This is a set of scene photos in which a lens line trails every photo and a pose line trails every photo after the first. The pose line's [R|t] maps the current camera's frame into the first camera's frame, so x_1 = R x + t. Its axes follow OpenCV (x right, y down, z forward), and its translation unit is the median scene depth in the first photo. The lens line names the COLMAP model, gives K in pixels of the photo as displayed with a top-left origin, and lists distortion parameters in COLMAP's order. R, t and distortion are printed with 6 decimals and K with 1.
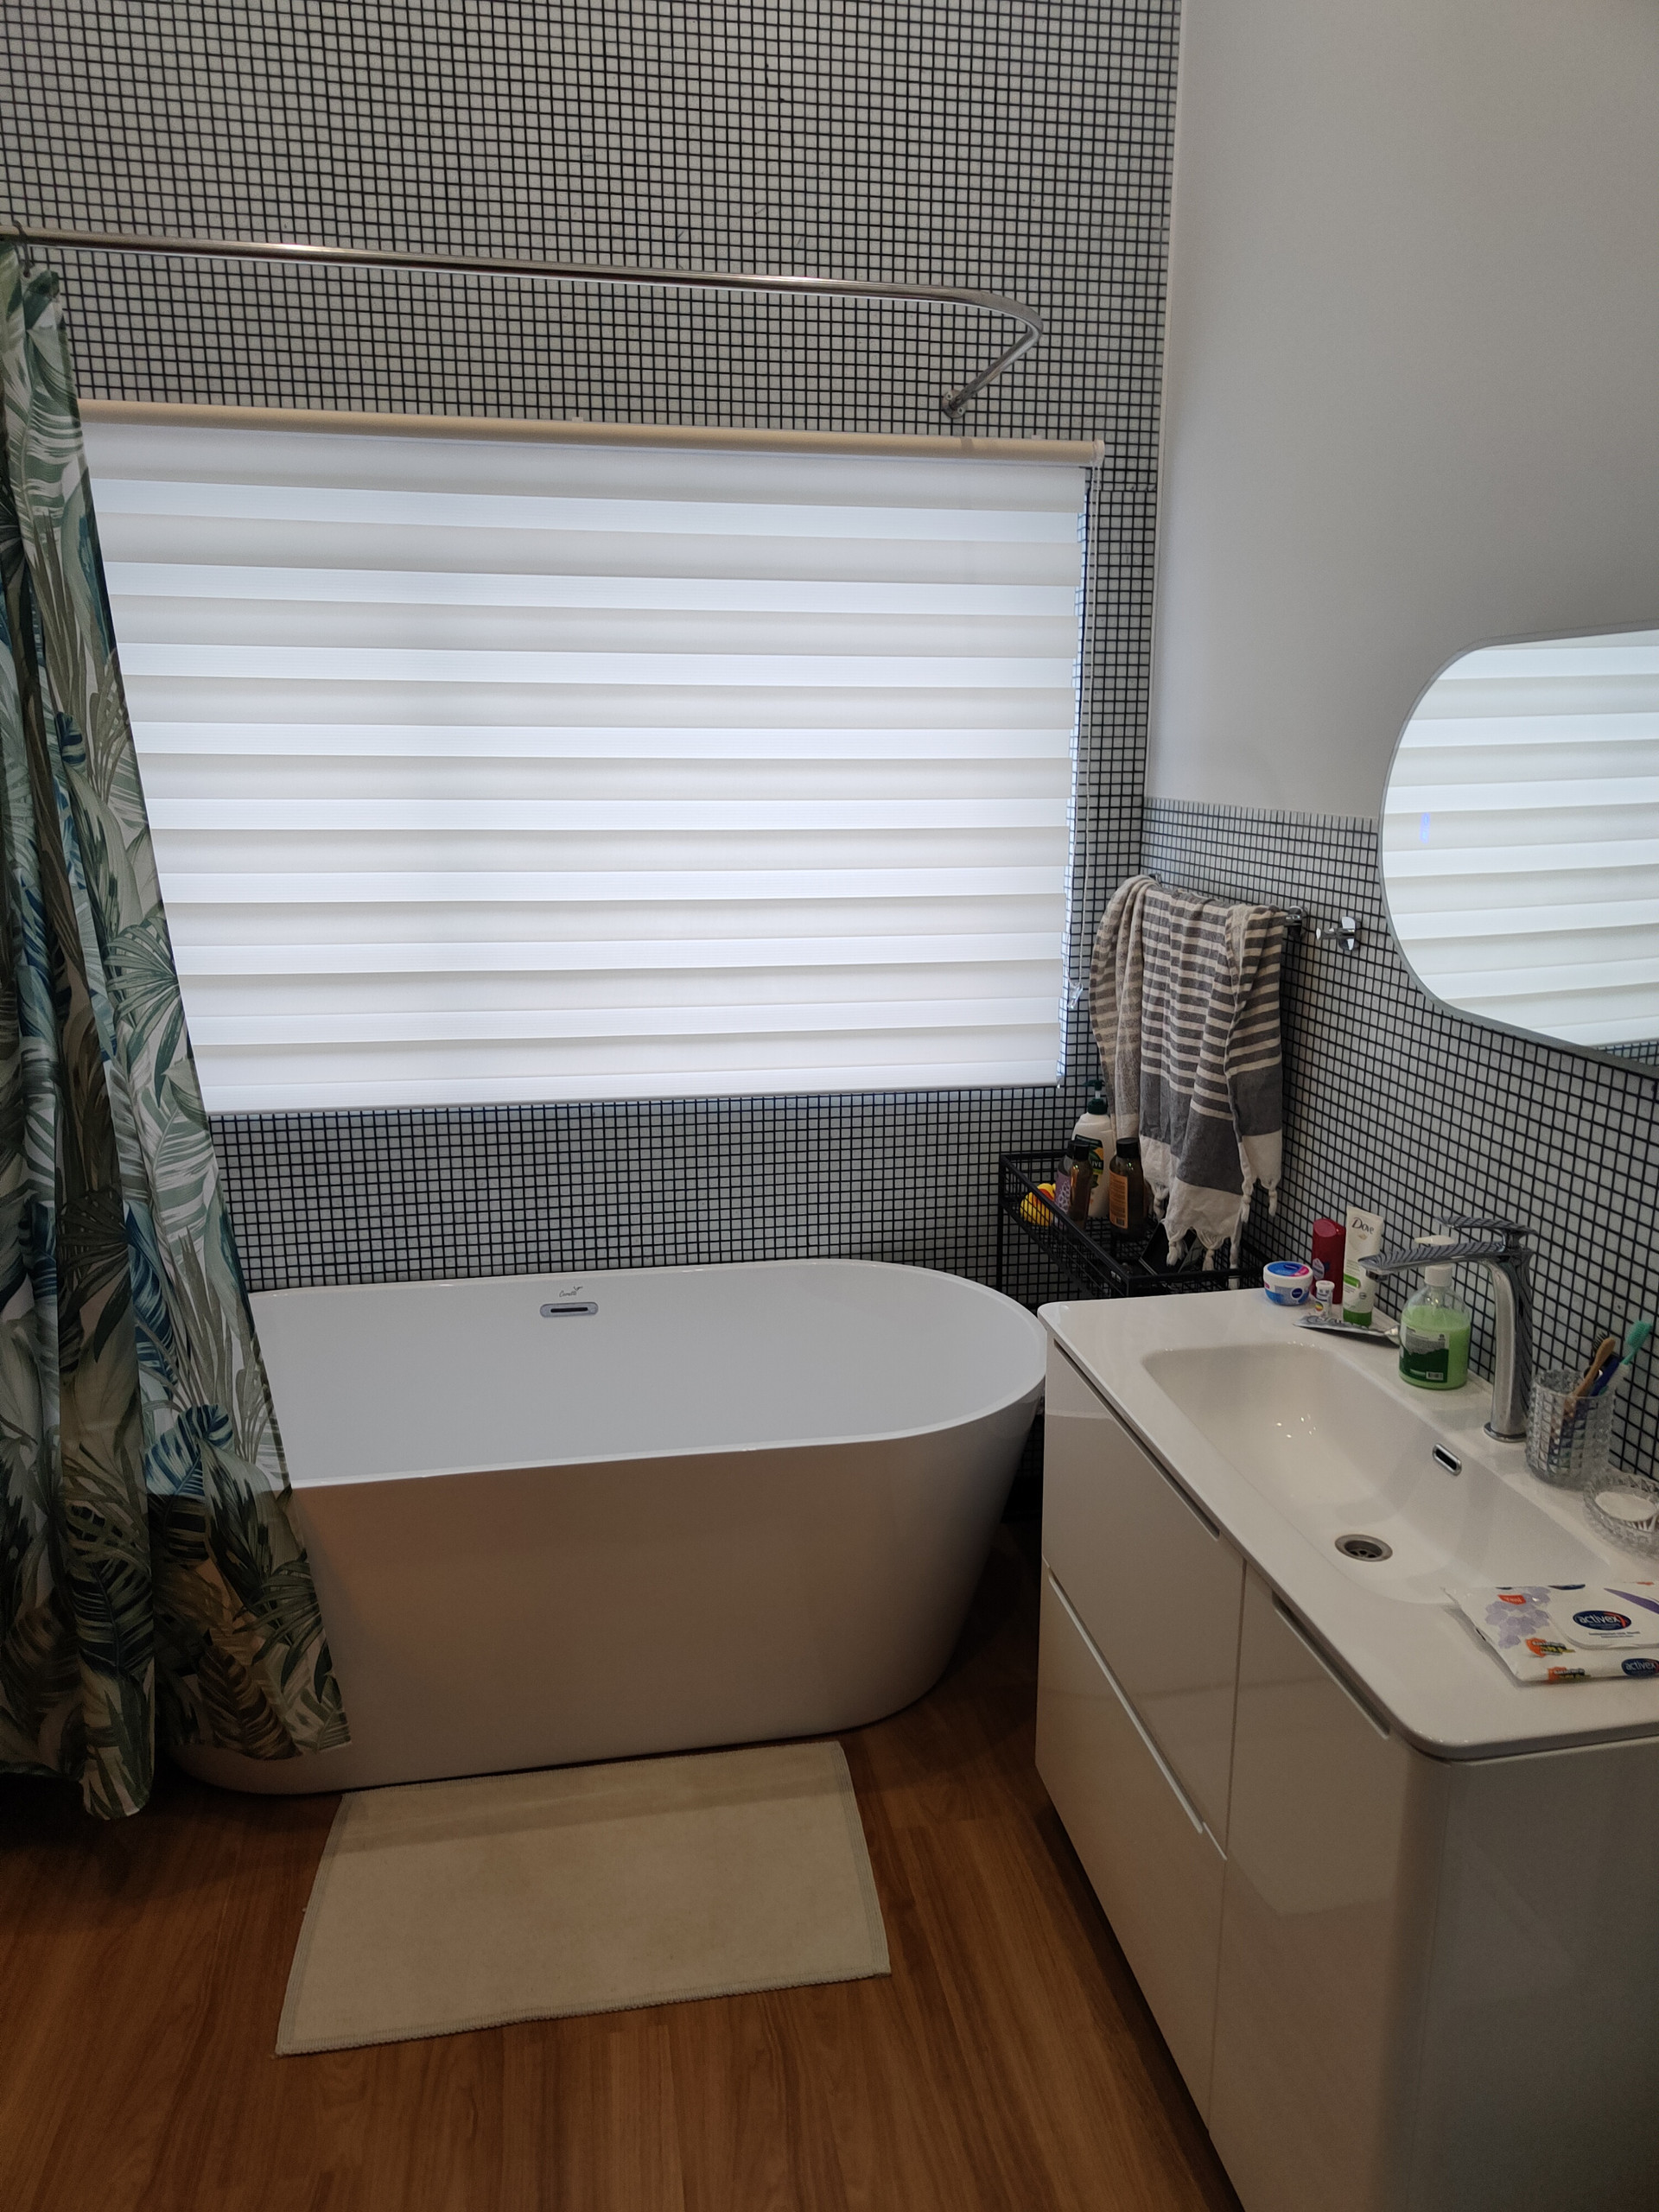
lens RADIAL K [[1514.1, 0, 837.0], [0, 1514.1, 1098.5], [0, 0, 1]] dist [0.020638, -0.006341]
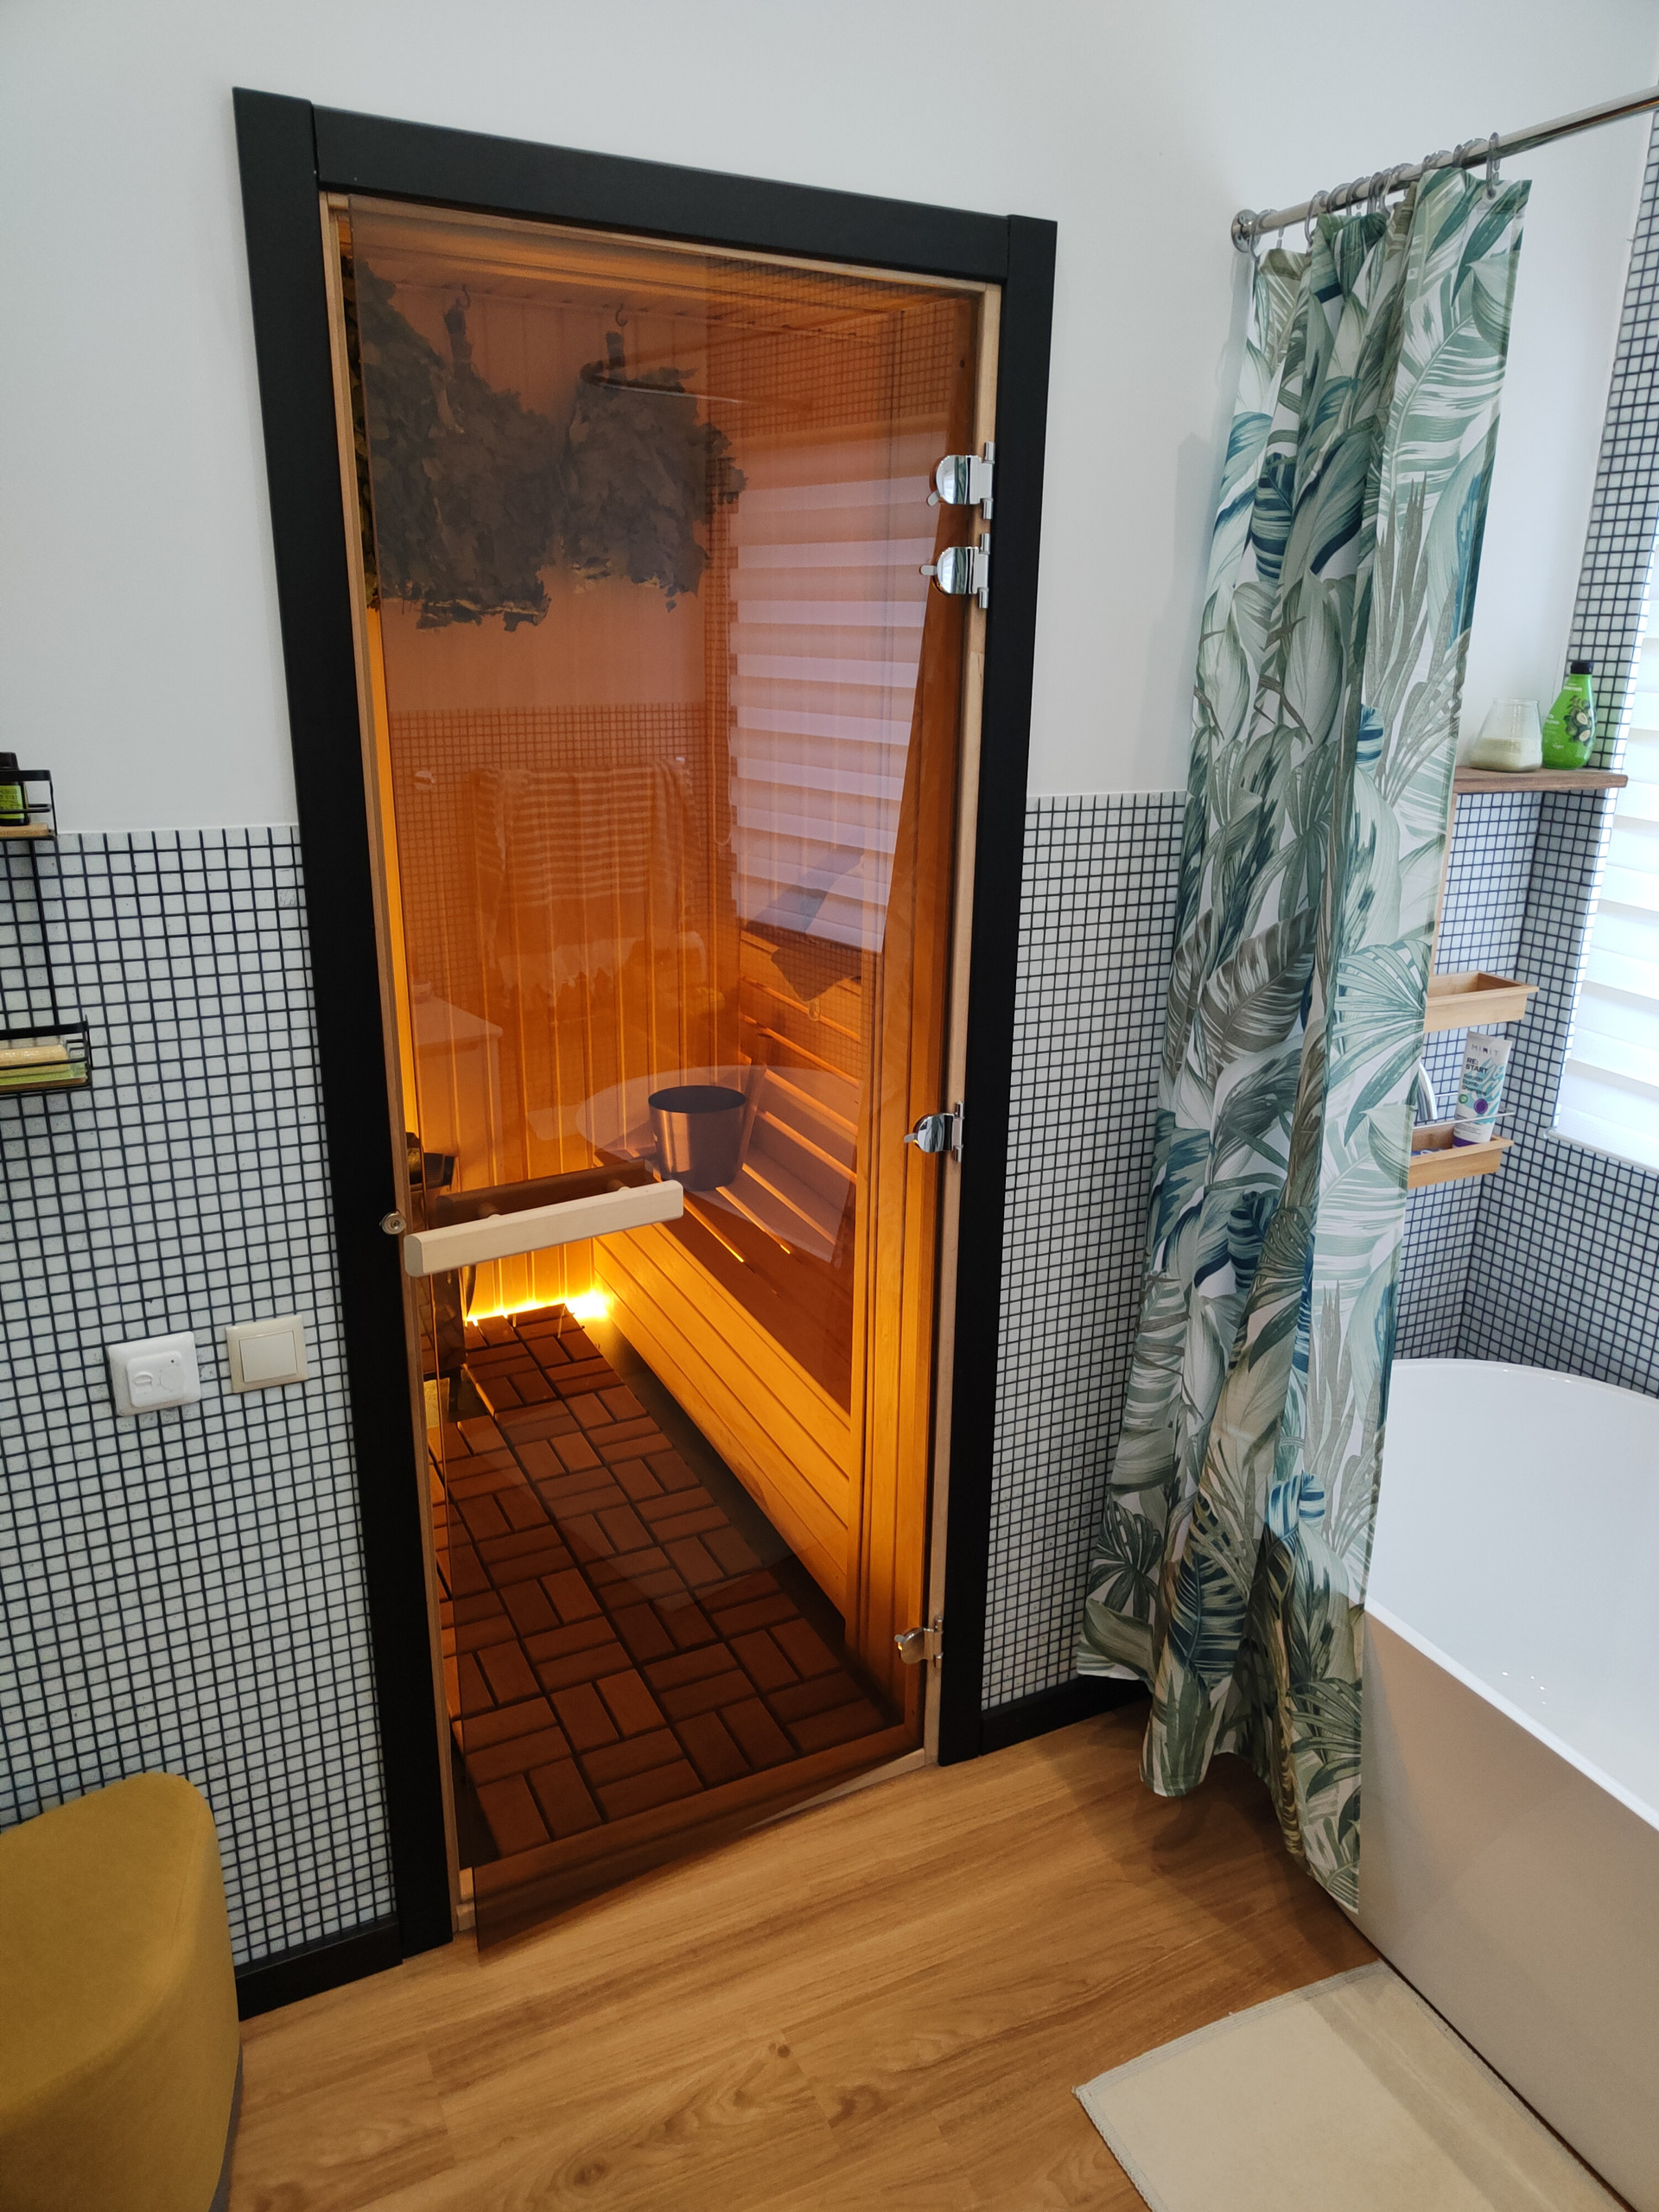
lens RADIAL K [[1514.1, 0, 845.3], [0, 1514.1, 1108.6], [0, 0, 1]] dist [0.020638, -0.006341]
pose [[0.281821, 0.297487, -0.912183, 0.267227], [-0.241127, 0.942166, 0.232769, -0.144319], [0.928674, 0.154353, 0.337254, 0.393312]]
